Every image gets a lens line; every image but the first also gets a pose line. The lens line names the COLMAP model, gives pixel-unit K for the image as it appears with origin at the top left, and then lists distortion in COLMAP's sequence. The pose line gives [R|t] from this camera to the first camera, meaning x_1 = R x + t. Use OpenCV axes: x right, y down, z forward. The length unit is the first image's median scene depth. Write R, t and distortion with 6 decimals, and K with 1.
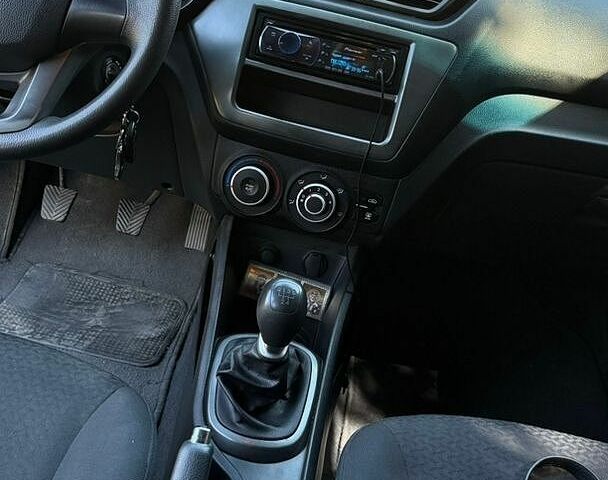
lens RADIAL K [[780.7, 0, 310.0], [0, 780.7, 246.0], [0, 0, 1]] dist [0.064173, 0.000000]
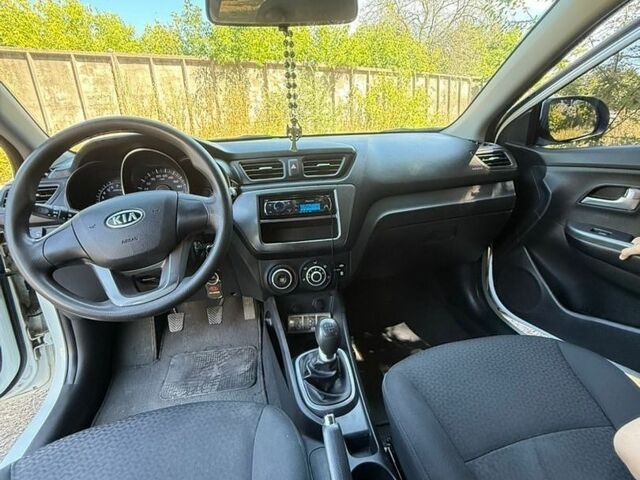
lens RADIAL K [[347.6, 0, 321.4], [0, 347.6, 238.3], [0, 0, 1]] dist [0.006717, -0.000791]
pose [[0.929877, -0.318767, 0.183618, -0.114227], [0.342019, 0.932943, -0.112428, -0.040079], [-0.135467, 0.167344, 0.976547, 0.103833]]
